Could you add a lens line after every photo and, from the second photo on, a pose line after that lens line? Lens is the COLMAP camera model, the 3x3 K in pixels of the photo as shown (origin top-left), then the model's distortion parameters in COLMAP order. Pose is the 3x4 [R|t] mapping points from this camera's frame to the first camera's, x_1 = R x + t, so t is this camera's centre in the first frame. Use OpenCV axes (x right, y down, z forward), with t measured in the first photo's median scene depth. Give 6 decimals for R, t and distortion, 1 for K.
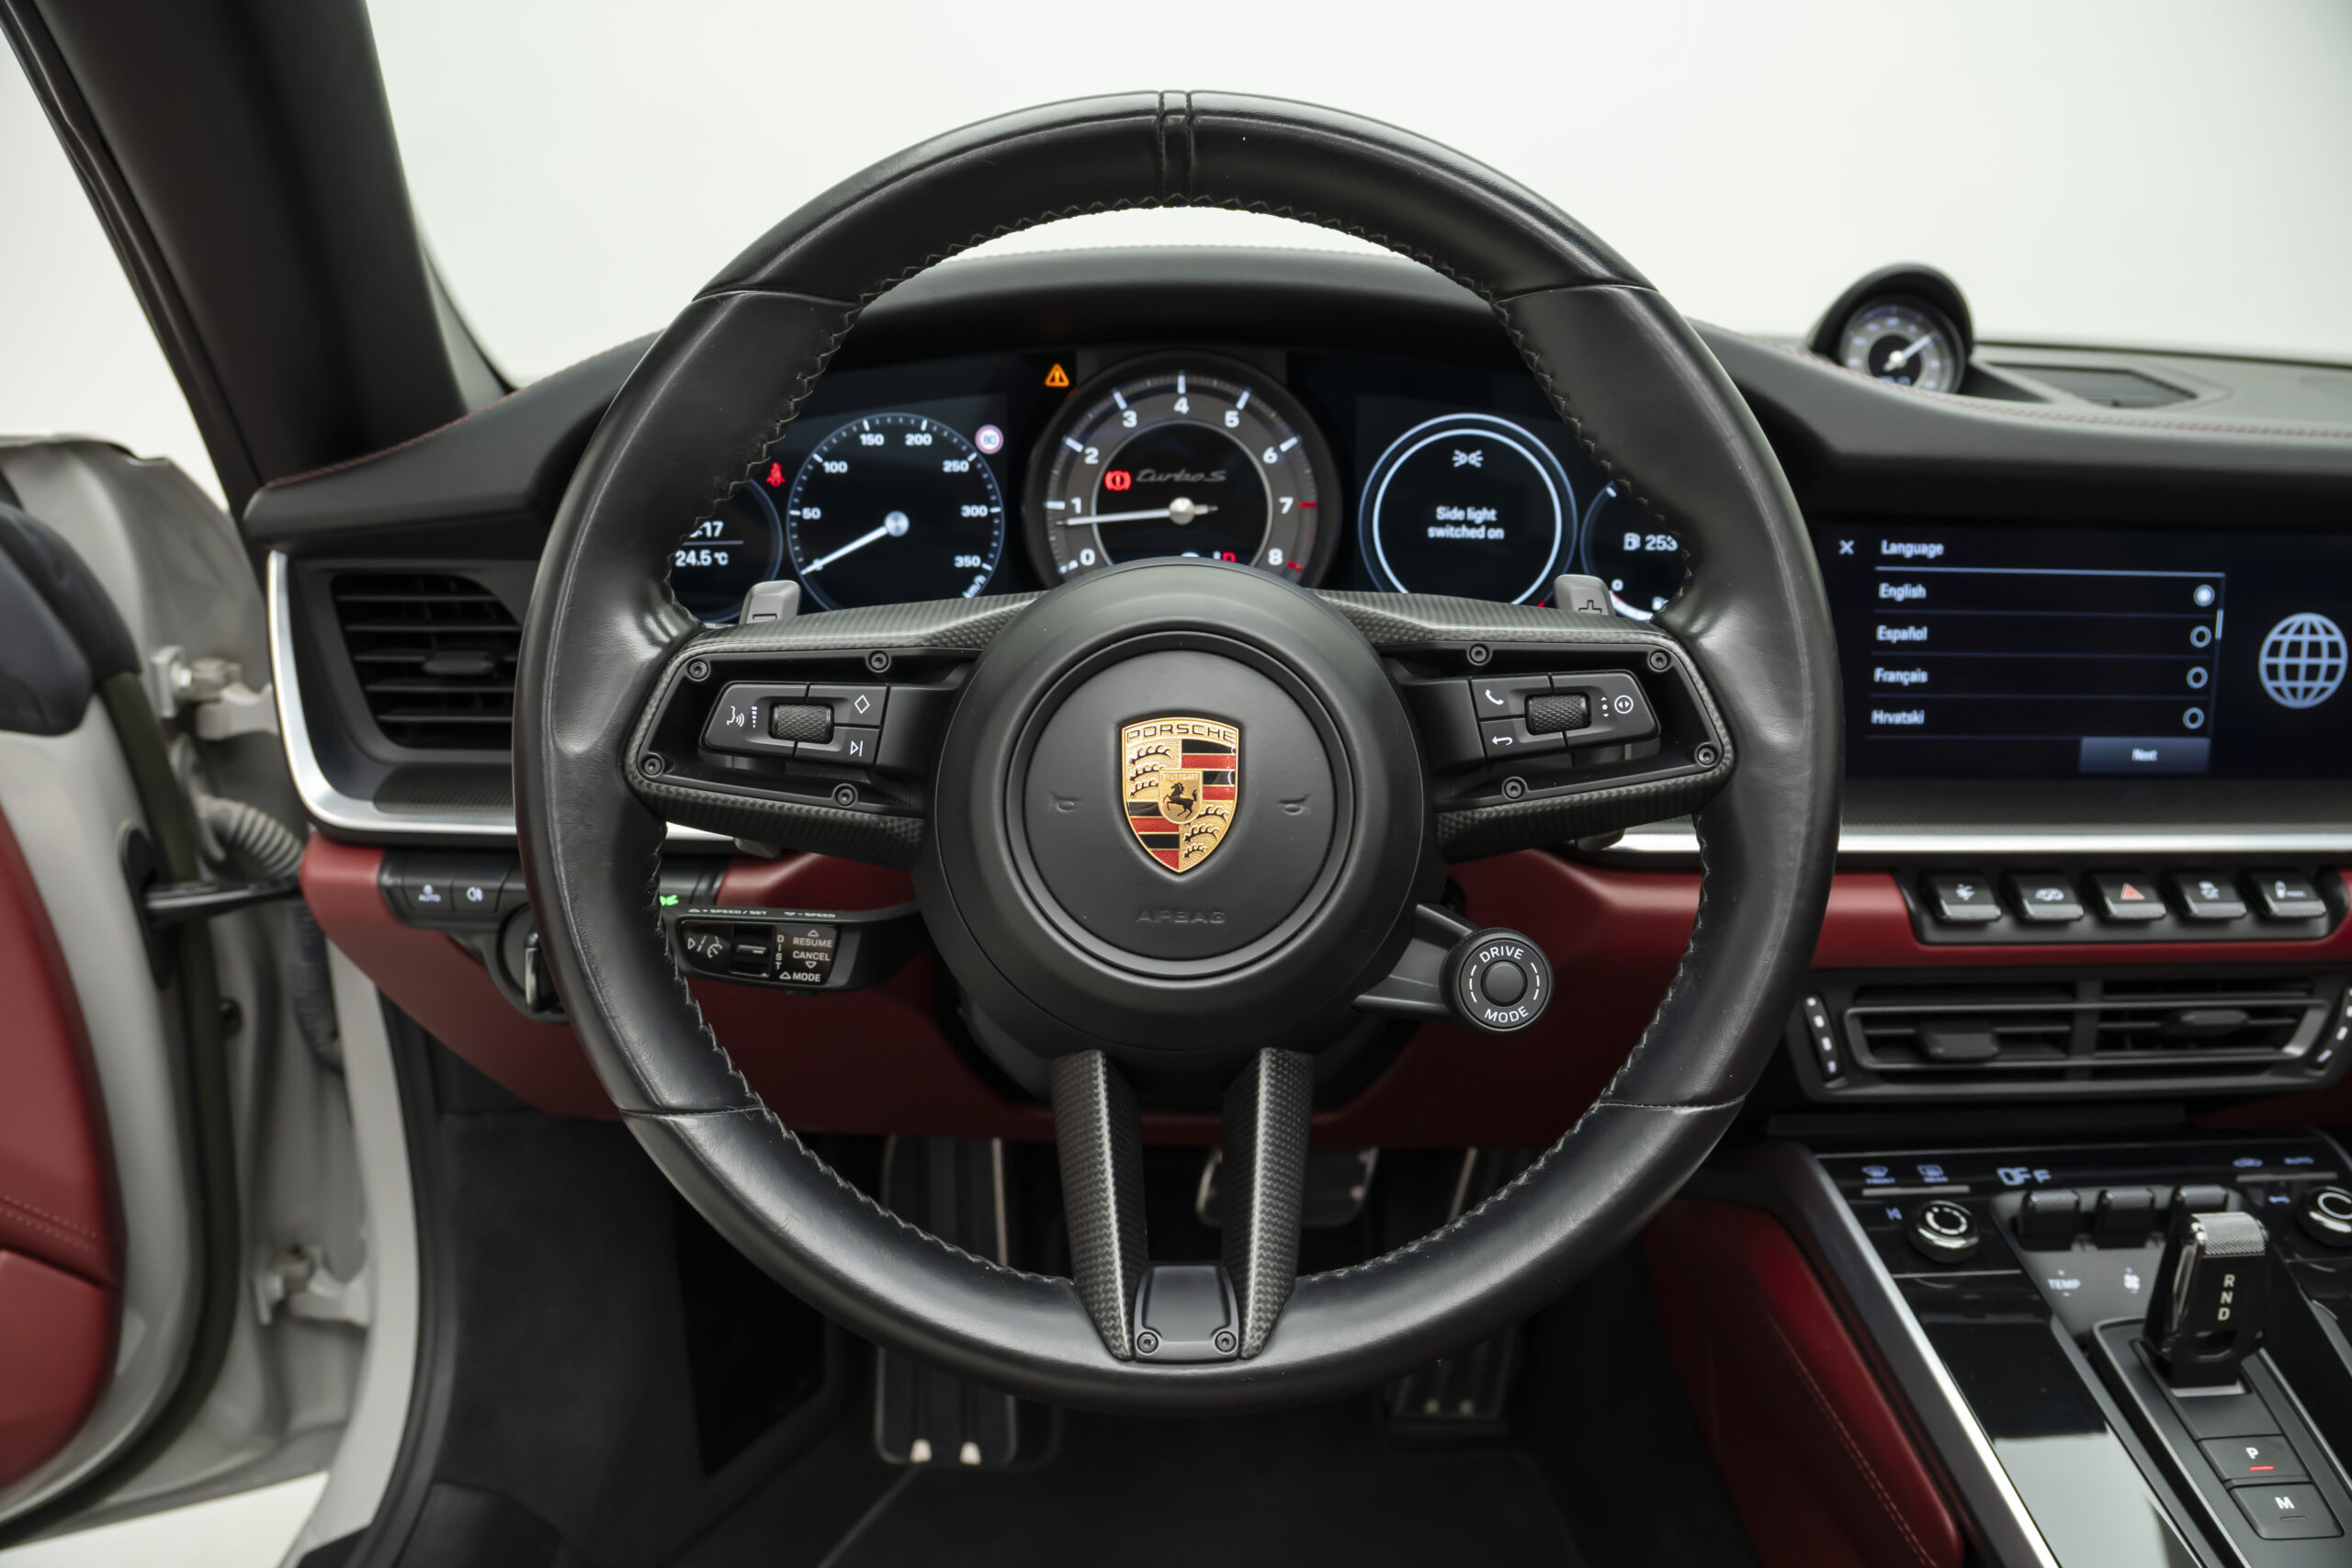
lens RADIAL K [[1891.3, 0, 1174.3], [0, 1891.3, 779.9], [0, 0, 1]] dist [-0.203383, 0.114310]
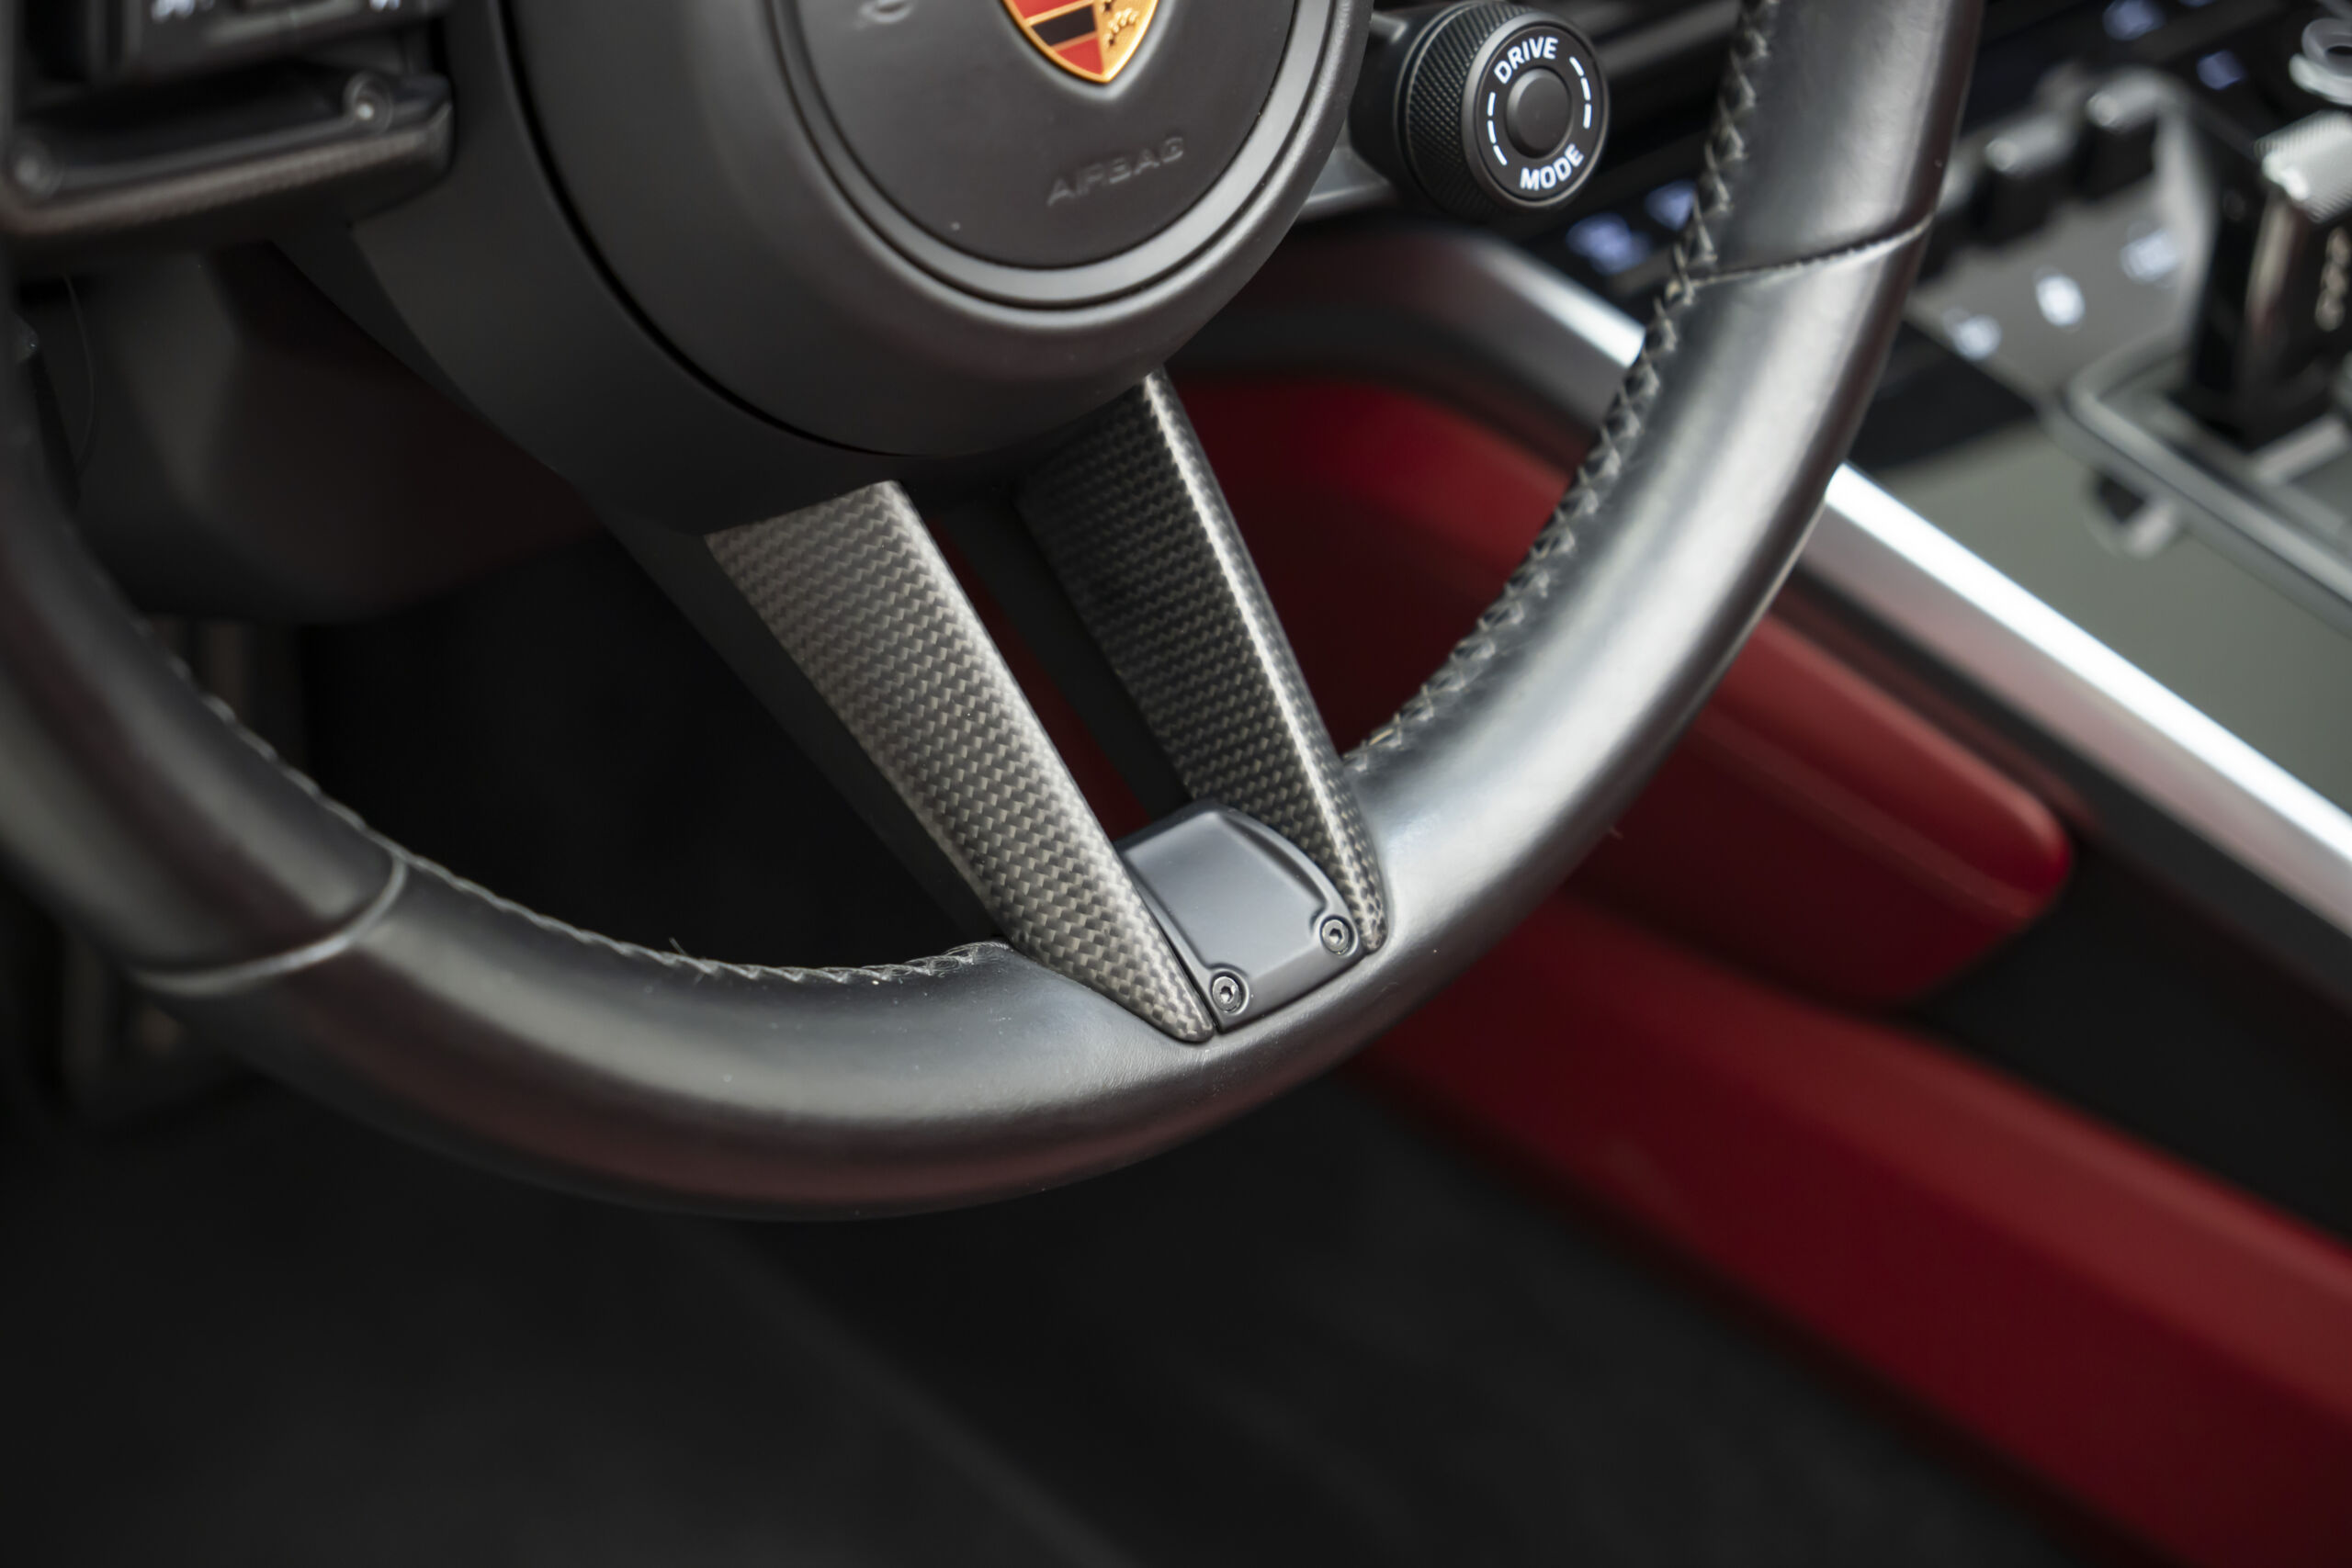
lens RADIAL K [[5065.4, 0, 1181.4], [0, 5065.4, 777.2], [0, 0, 1]] dist [0.599783, 0.000000]
pose [[0.743943, -0.348657, 0.570077, -0.599501], [0.142817, 0.916343, 0.374058, -0.208359], [-0.652804, -0.196861, 0.731501, -0.007513]]
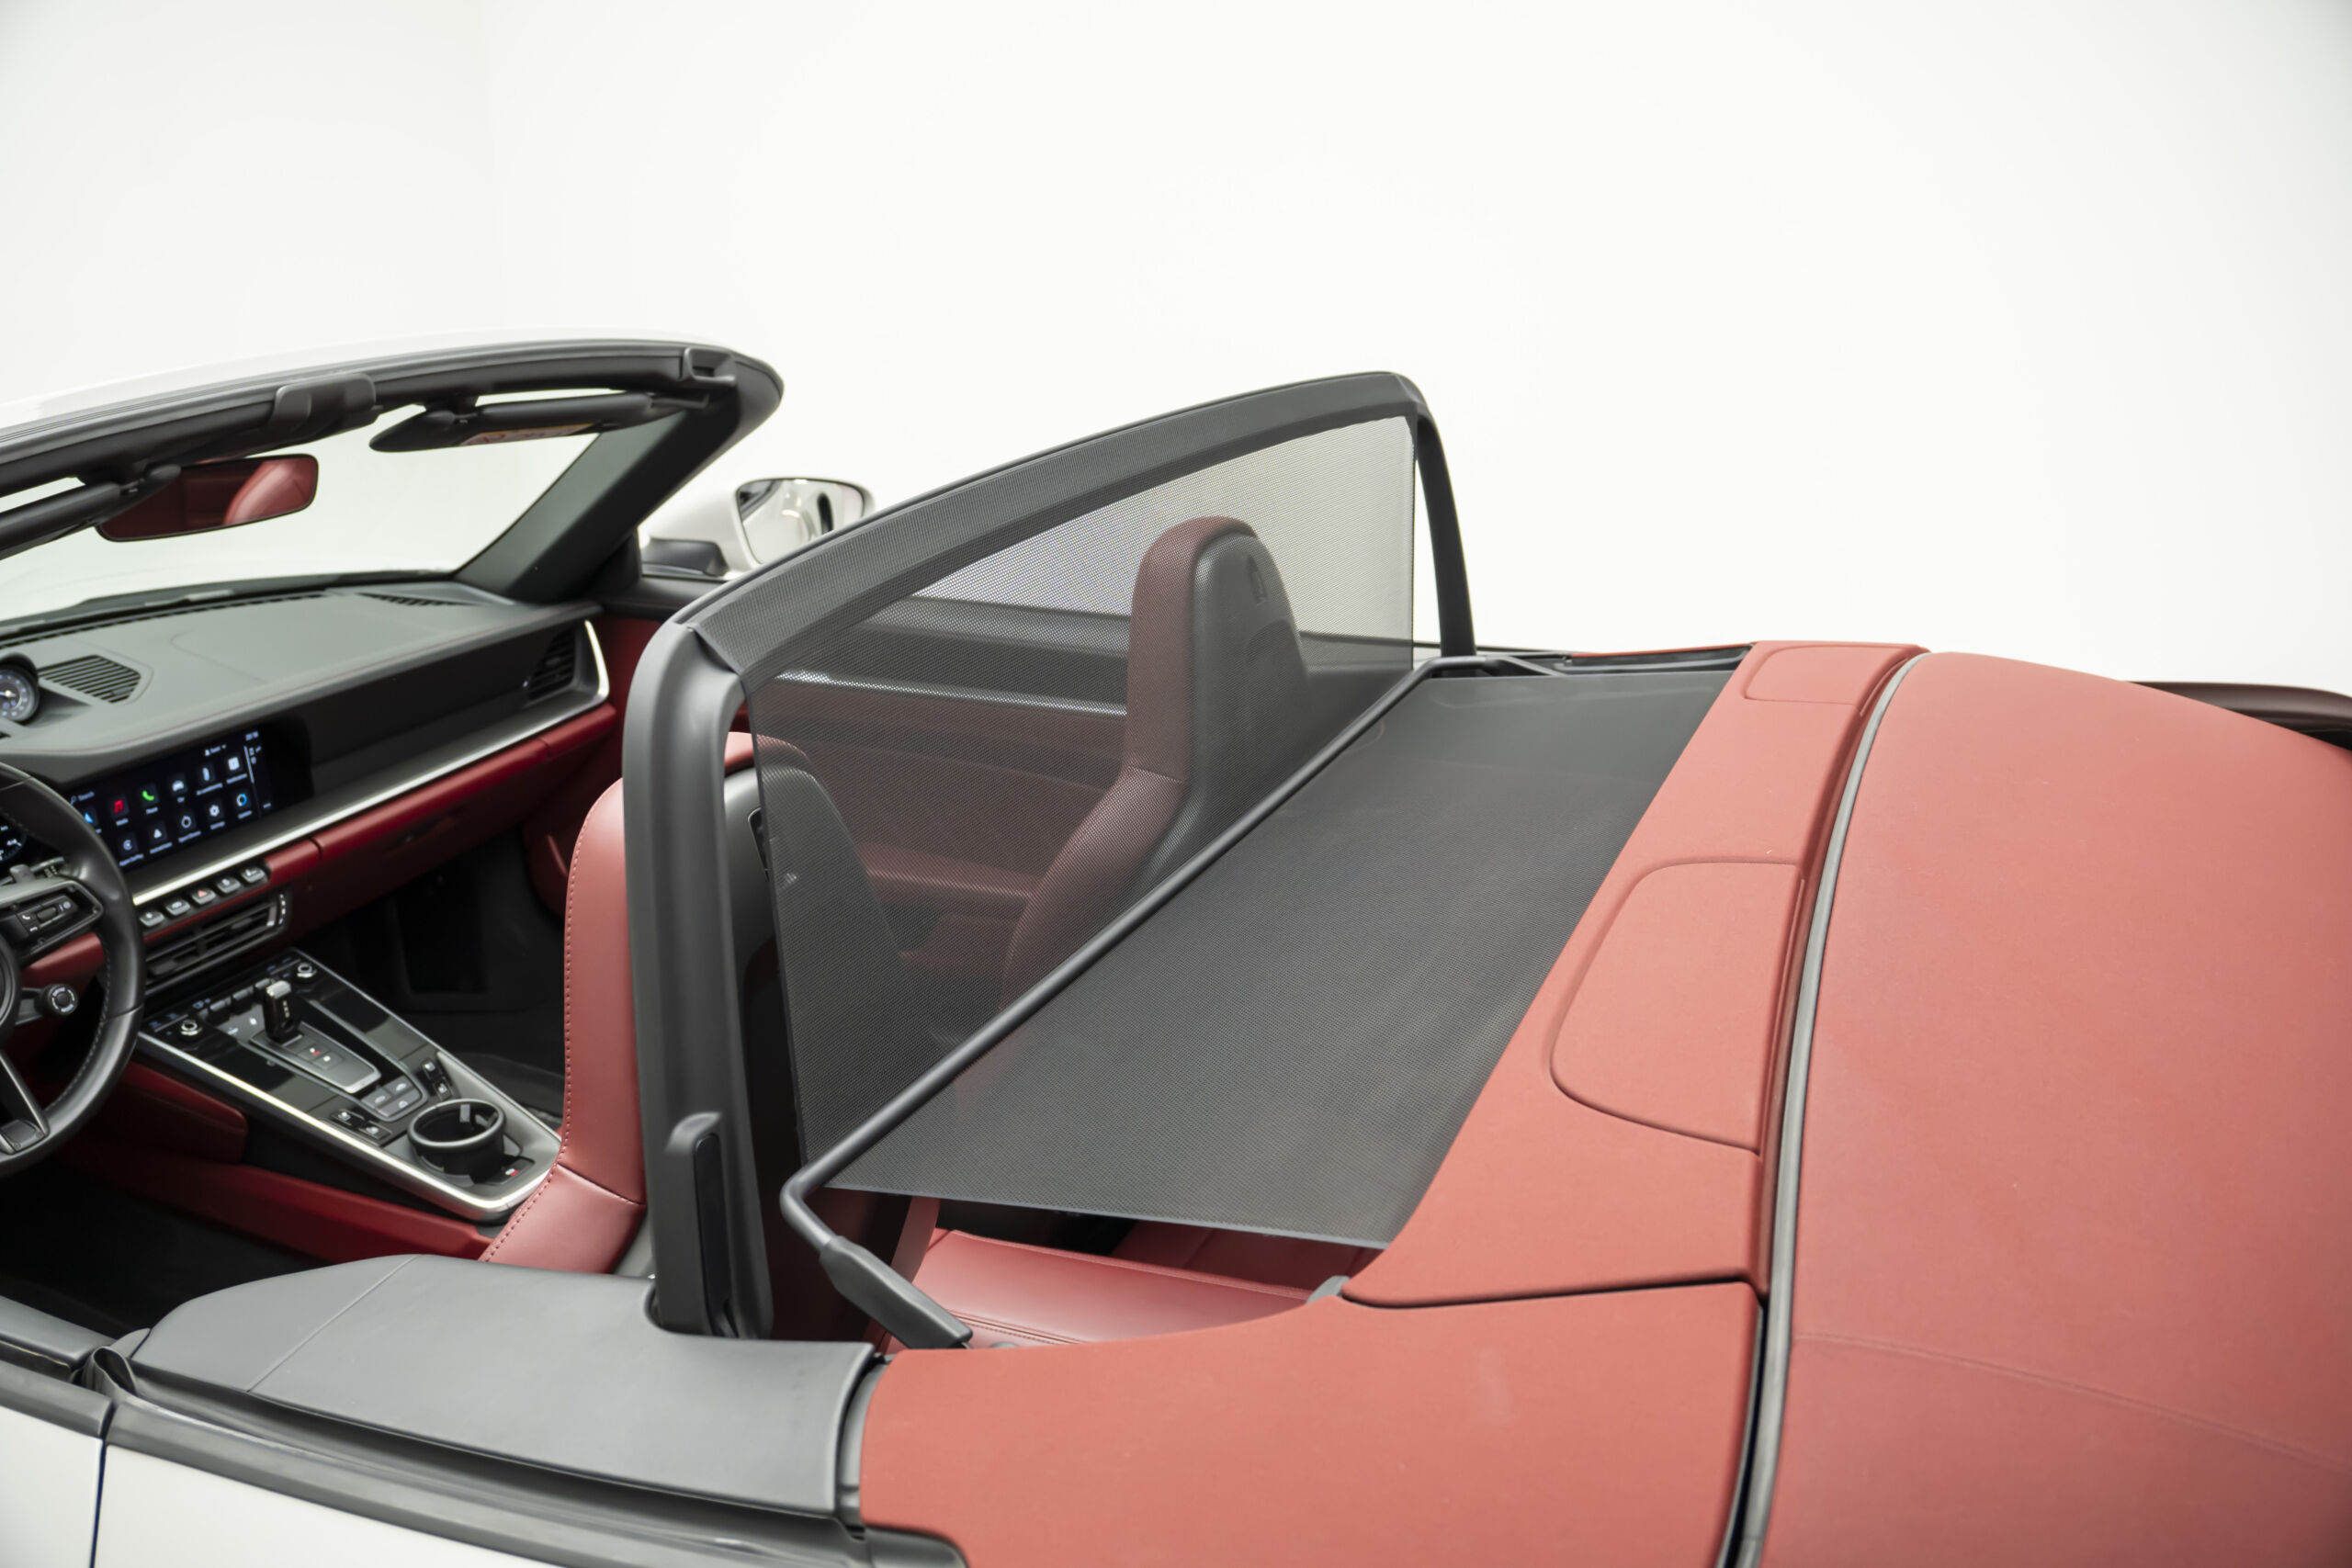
lens RADIAL K [[1891.3, 0, 1157.4], [0, 1891.3, 792.2], [0, 0, 1]] dist [-0.203383, 0.114310]
pose [[0.426612, -0.306175, 0.851034, -1.158763], [0.236688, 0.945959, 0.221677, -0.352602], [-0.872916, 0.106859, 0.476025, -1.632779]]
